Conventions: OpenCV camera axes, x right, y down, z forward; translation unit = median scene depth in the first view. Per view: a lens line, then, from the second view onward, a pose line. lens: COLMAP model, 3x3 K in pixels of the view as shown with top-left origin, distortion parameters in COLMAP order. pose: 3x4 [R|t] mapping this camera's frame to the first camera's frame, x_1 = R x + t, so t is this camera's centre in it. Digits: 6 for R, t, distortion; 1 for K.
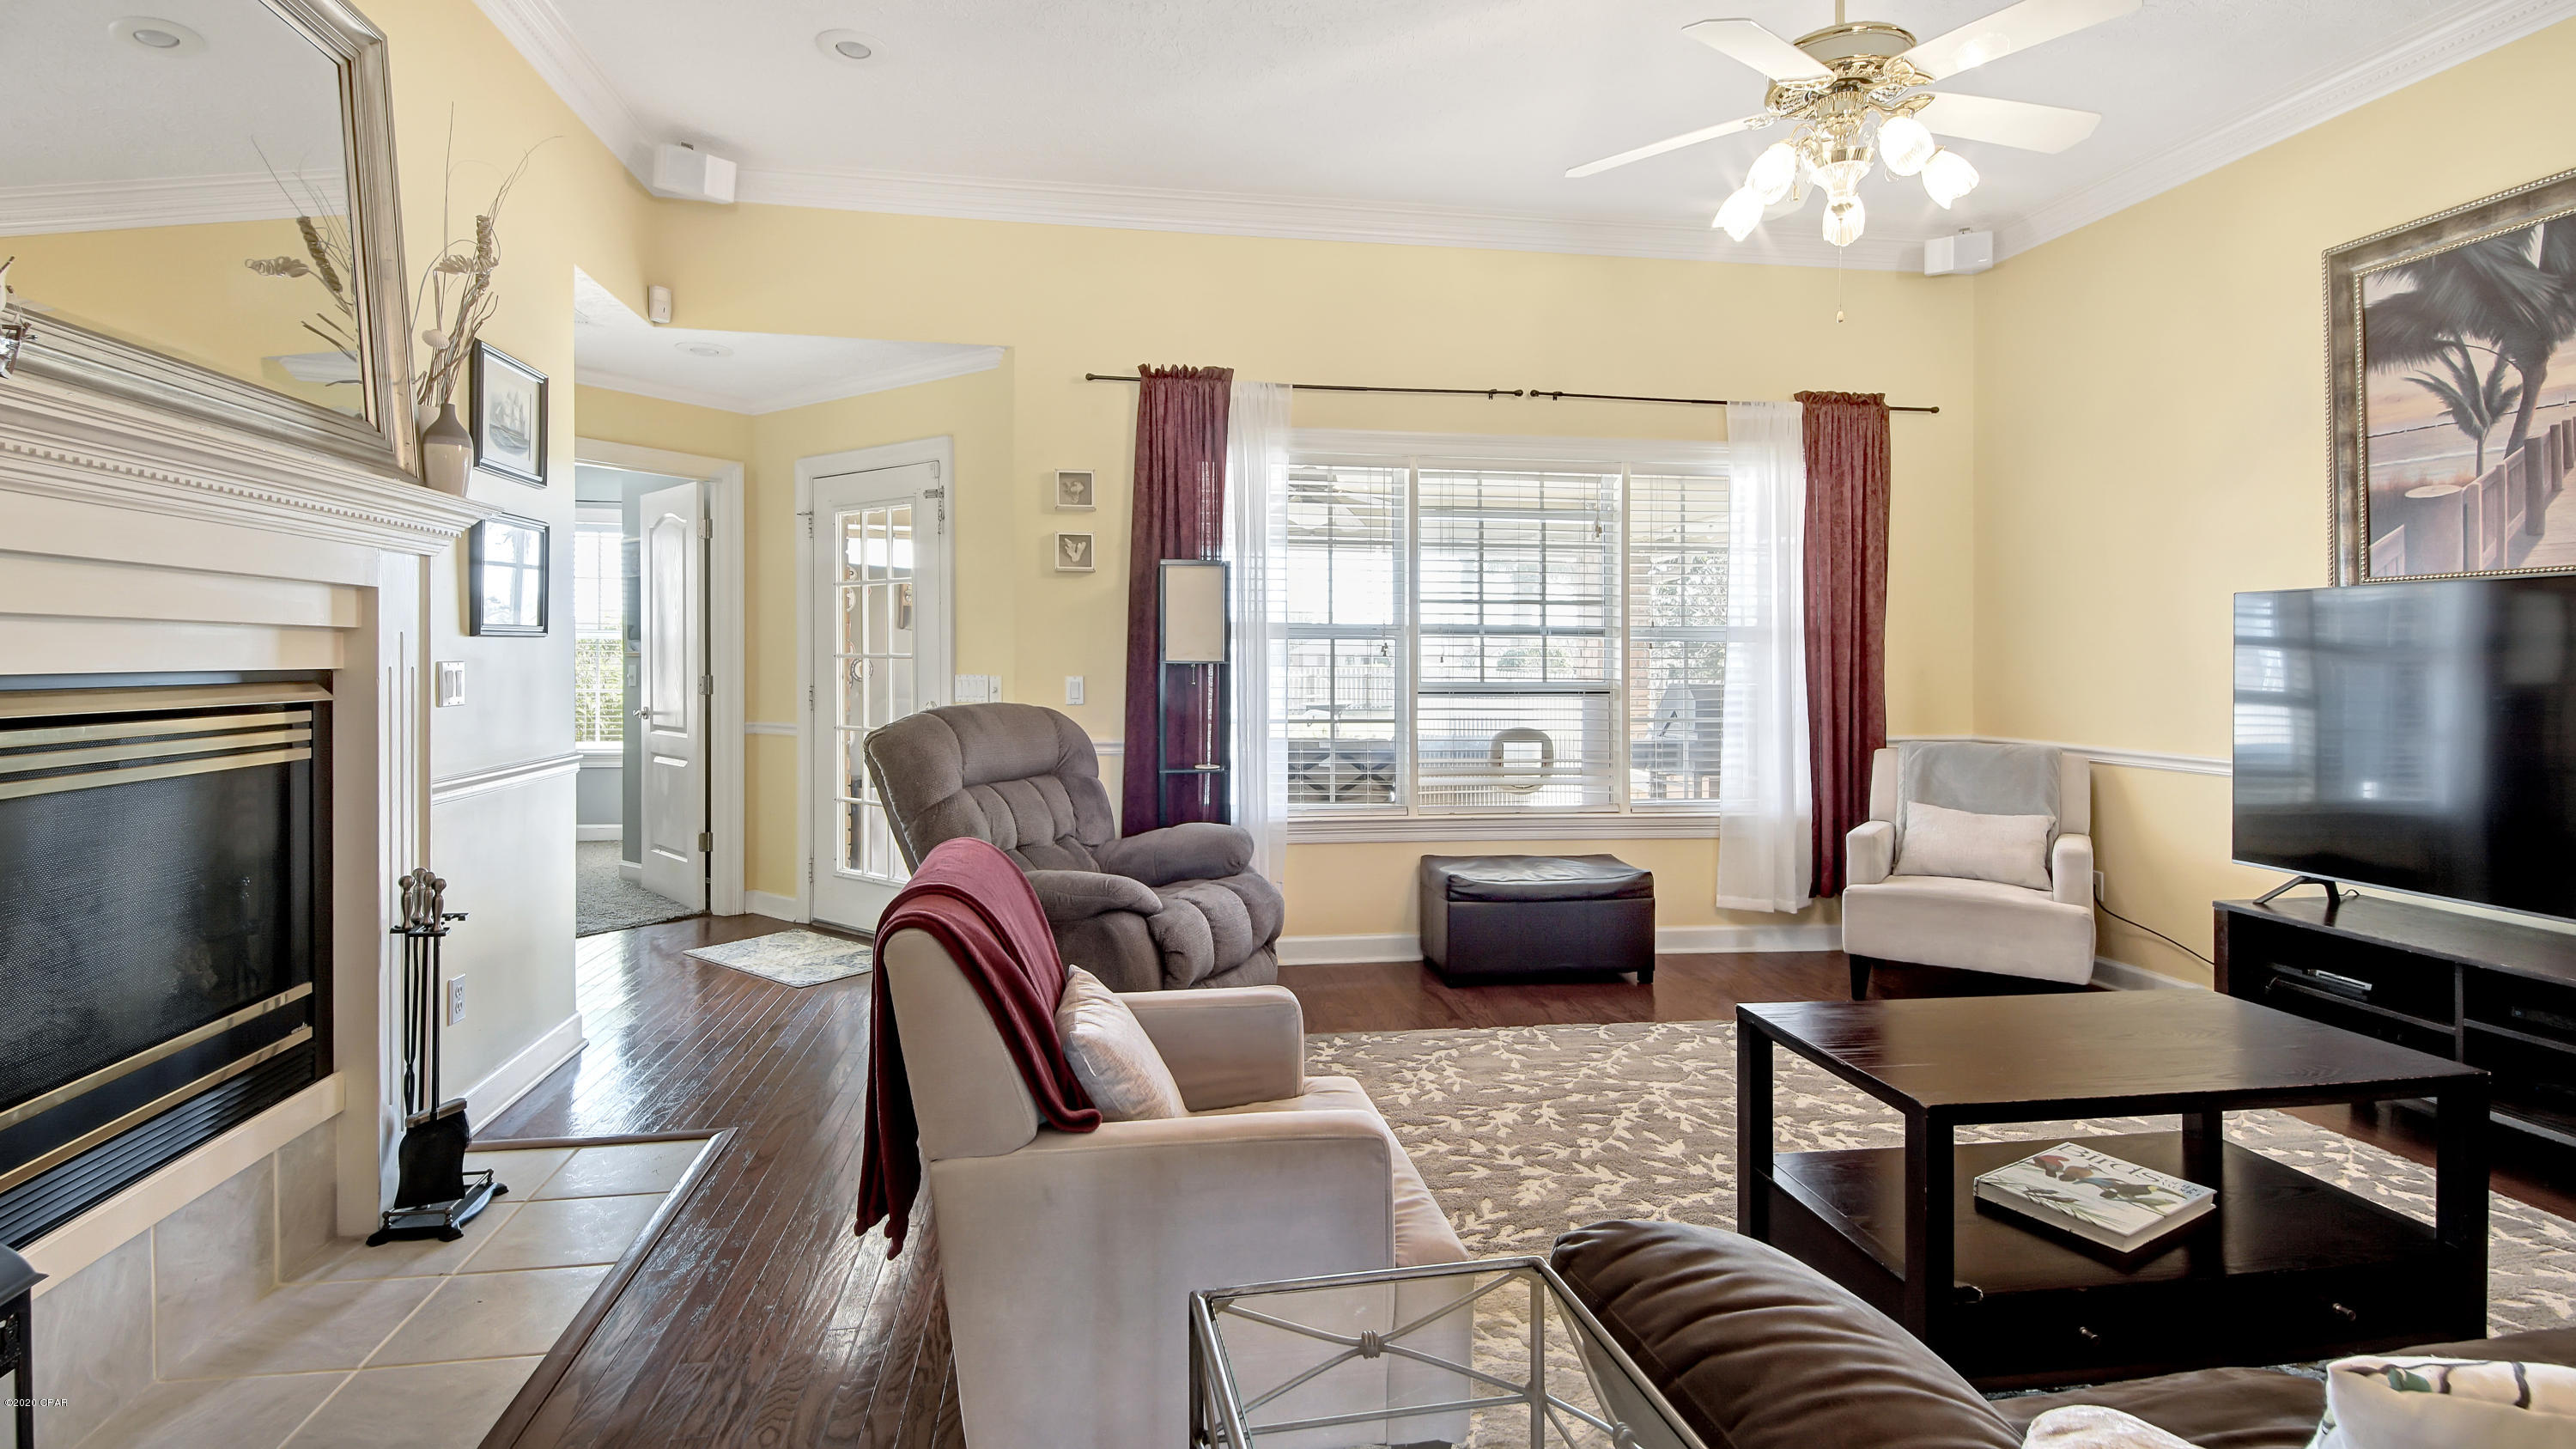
lens RADIAL K [[1214.0, 0, 1282.0], [0, 1214.0, 615.4], [0, 0, 1]] dist [0.045529, -0.025611]
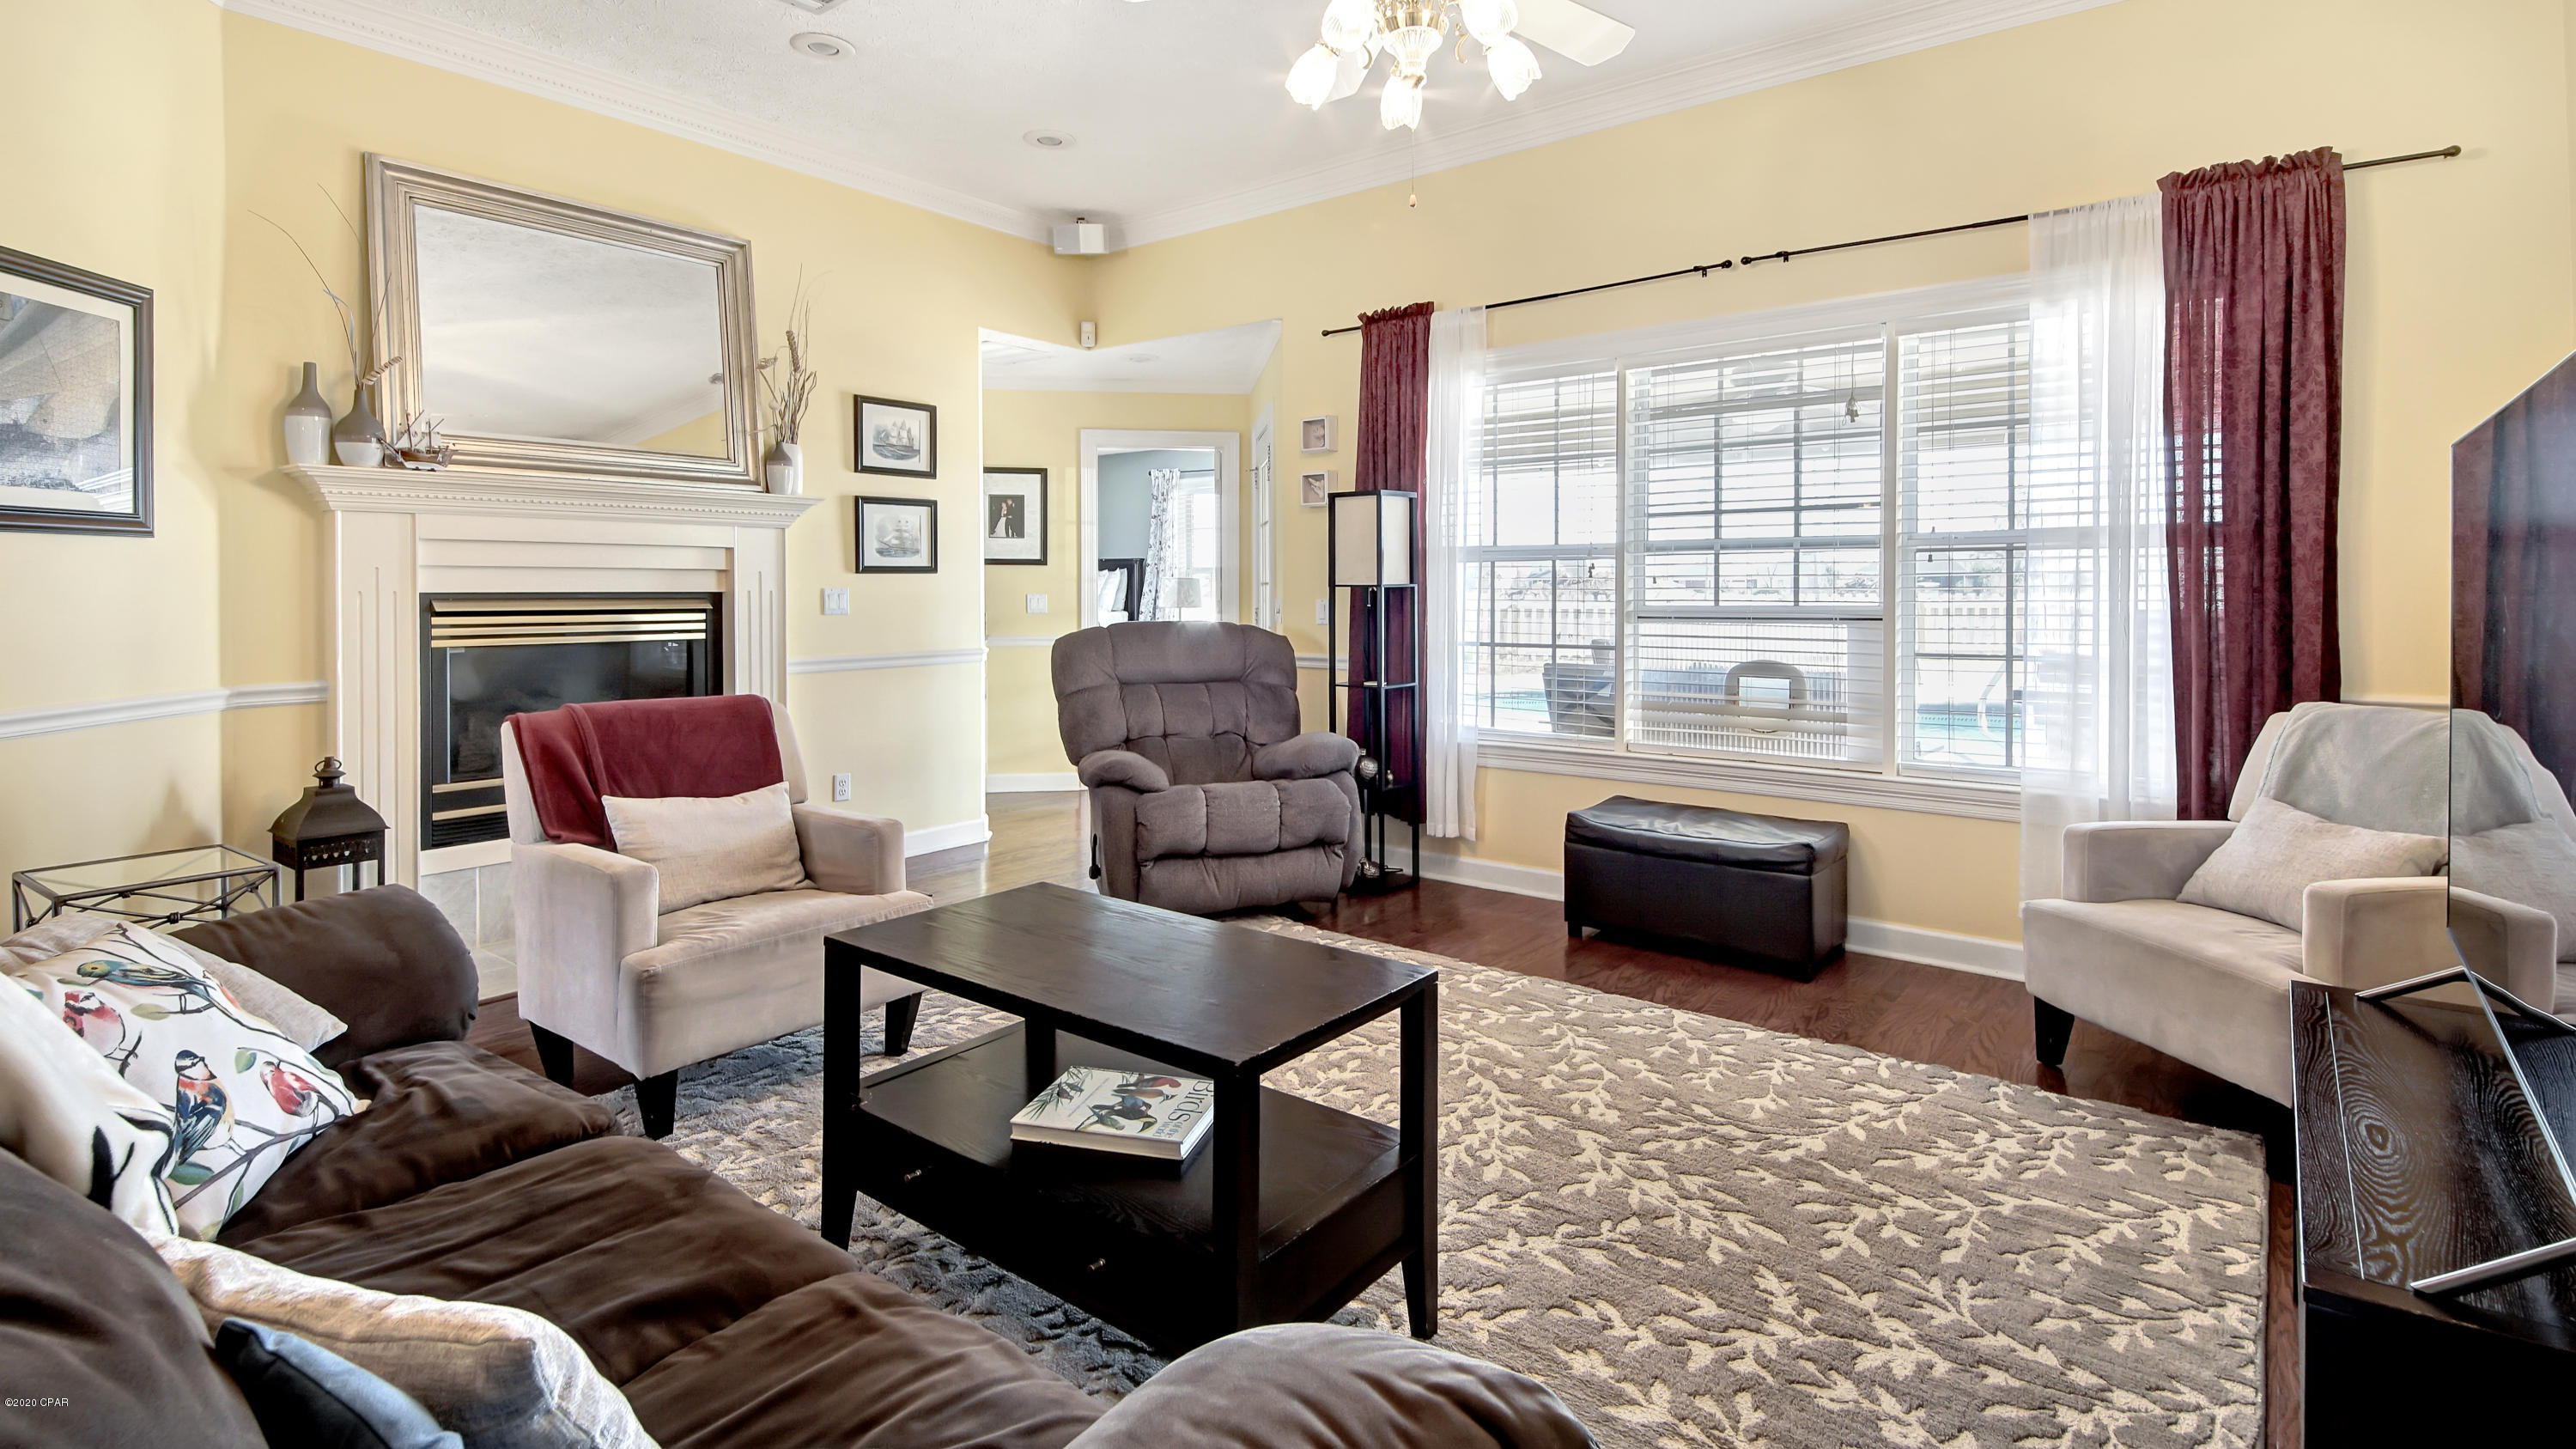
lens RADIAL K [[1259.8, 0, 1284.5], [0, 1259.8, 519.2], [0, 0, 1]] dist [-0.000805, -0.000132]
pose [[0.674588, -0.049230, -0.736551, 0.654193], [0.033367, 0.998787, -0.036197, 0.016906], [0.737440, -0.000158, 0.675413, 0.182336]]
